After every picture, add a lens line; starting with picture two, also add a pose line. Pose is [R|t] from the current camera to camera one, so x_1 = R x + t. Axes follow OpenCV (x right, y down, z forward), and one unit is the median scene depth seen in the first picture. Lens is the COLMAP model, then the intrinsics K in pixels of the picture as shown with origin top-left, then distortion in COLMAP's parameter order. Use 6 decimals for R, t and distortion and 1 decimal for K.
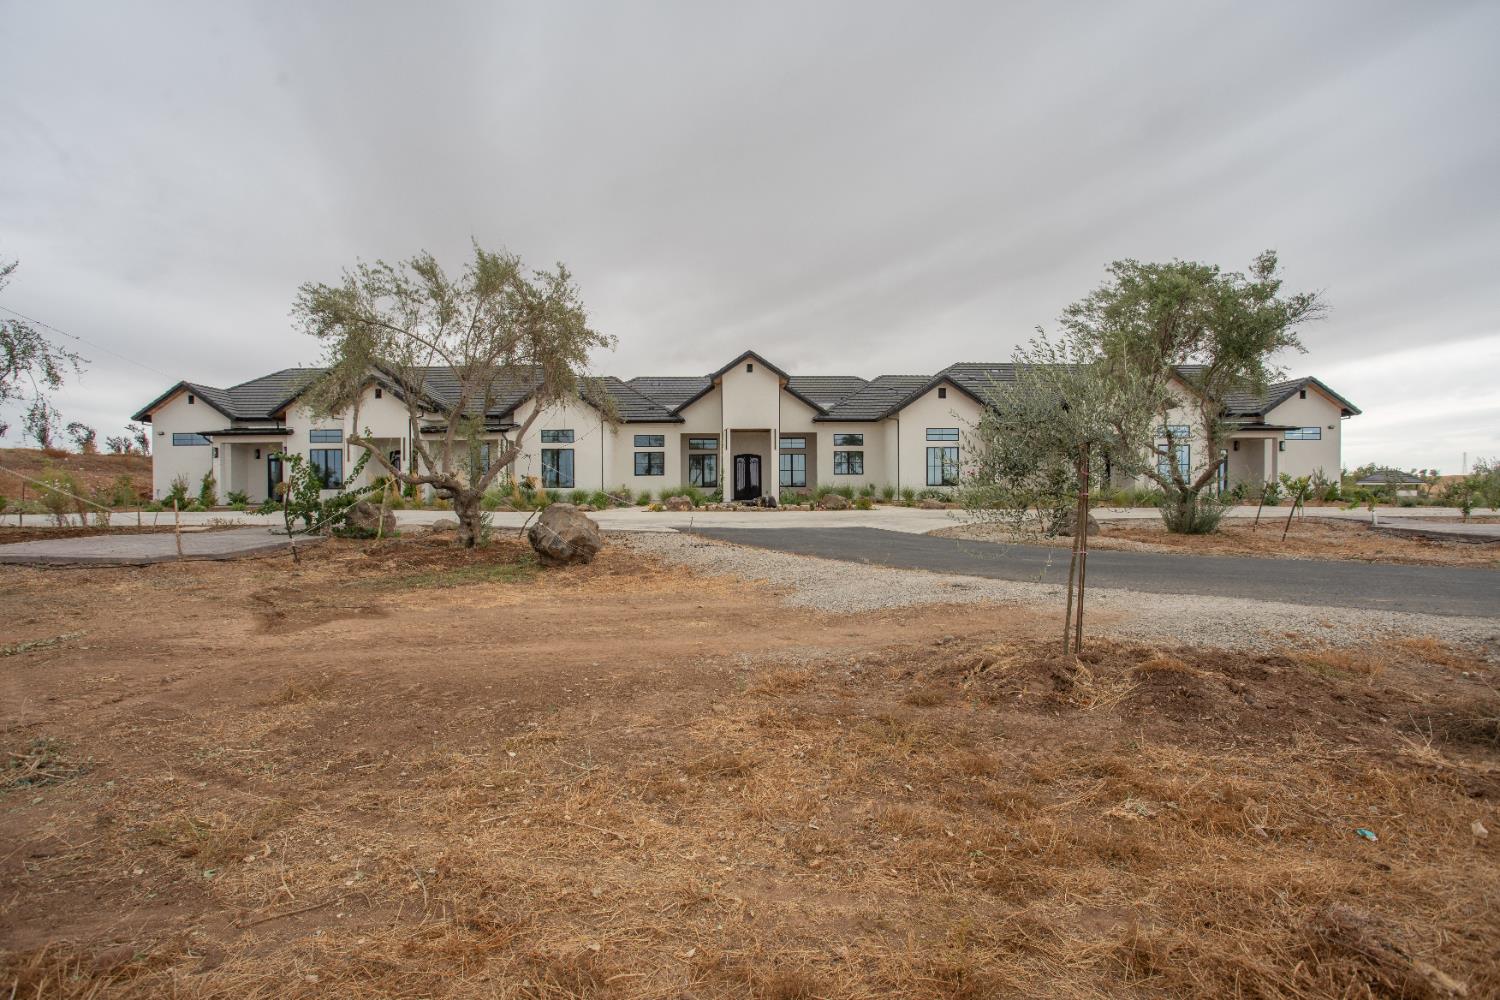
lens RADIAL K [[738.5, 0, 751.5], [0, 738.5, 504.3], [0, 0, 1]] dist [0.003279, 0.000437]
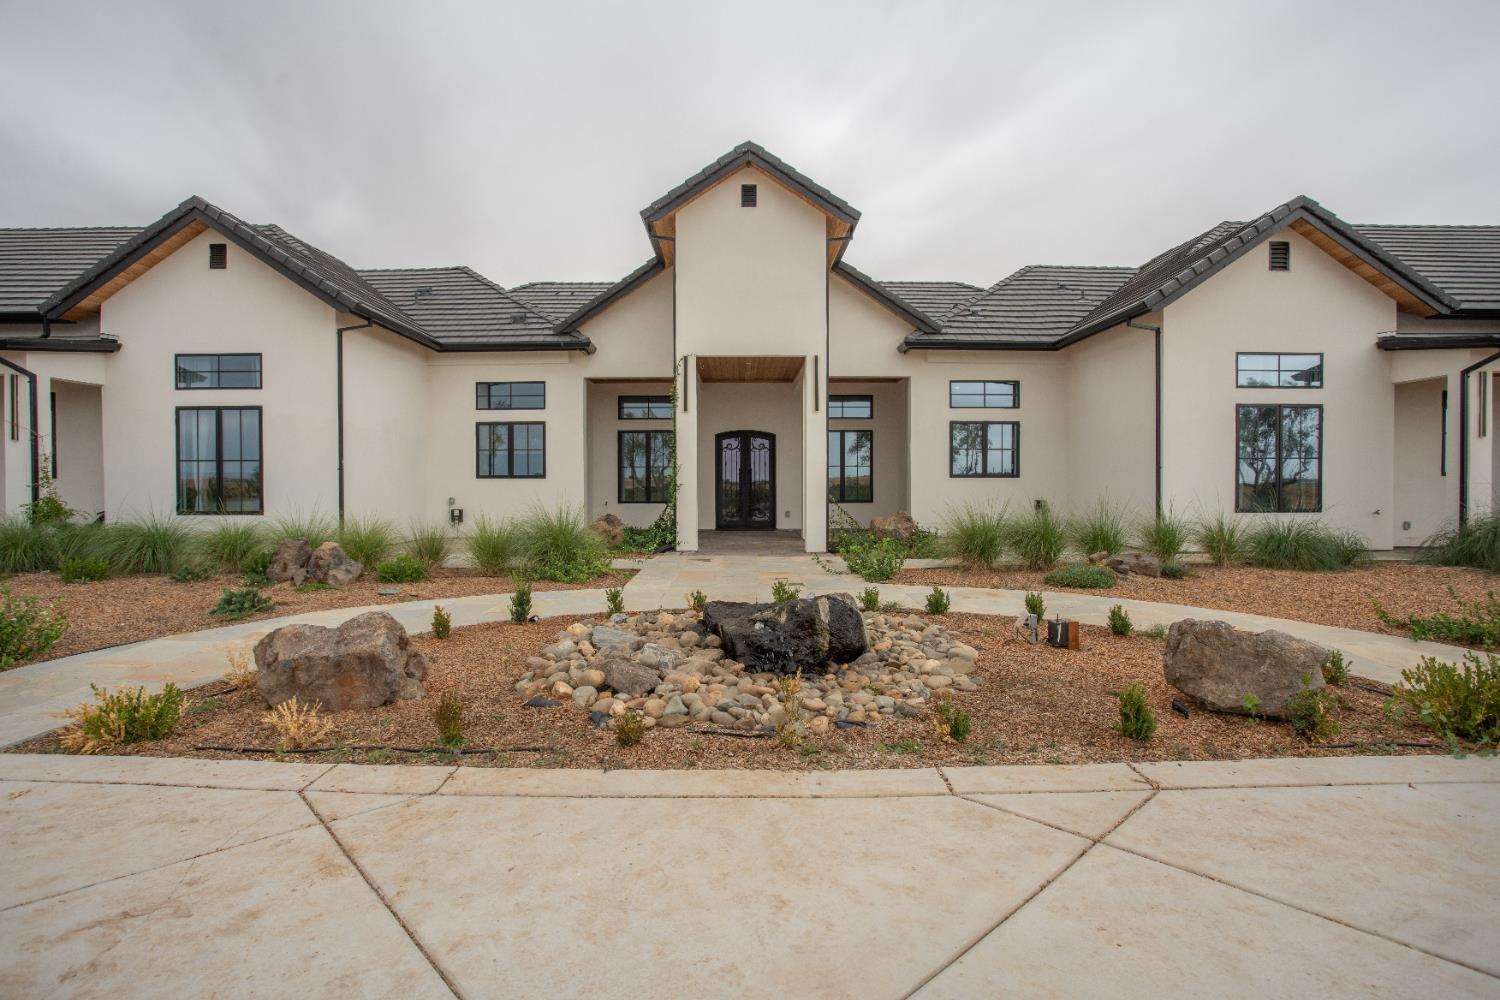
lens RADIAL K [[738.5, 0, 749.9], [0, 738.5, 508.3], [0, 0, 1]] dist [0.003279, 0.000437]
pose [[0.999941, 0.005294, -0.009436, 0.002578], [-0.005095, 0.999766, 0.021002, -0.031596], [0.009545, -0.020952, 0.999735, 0.586766]]
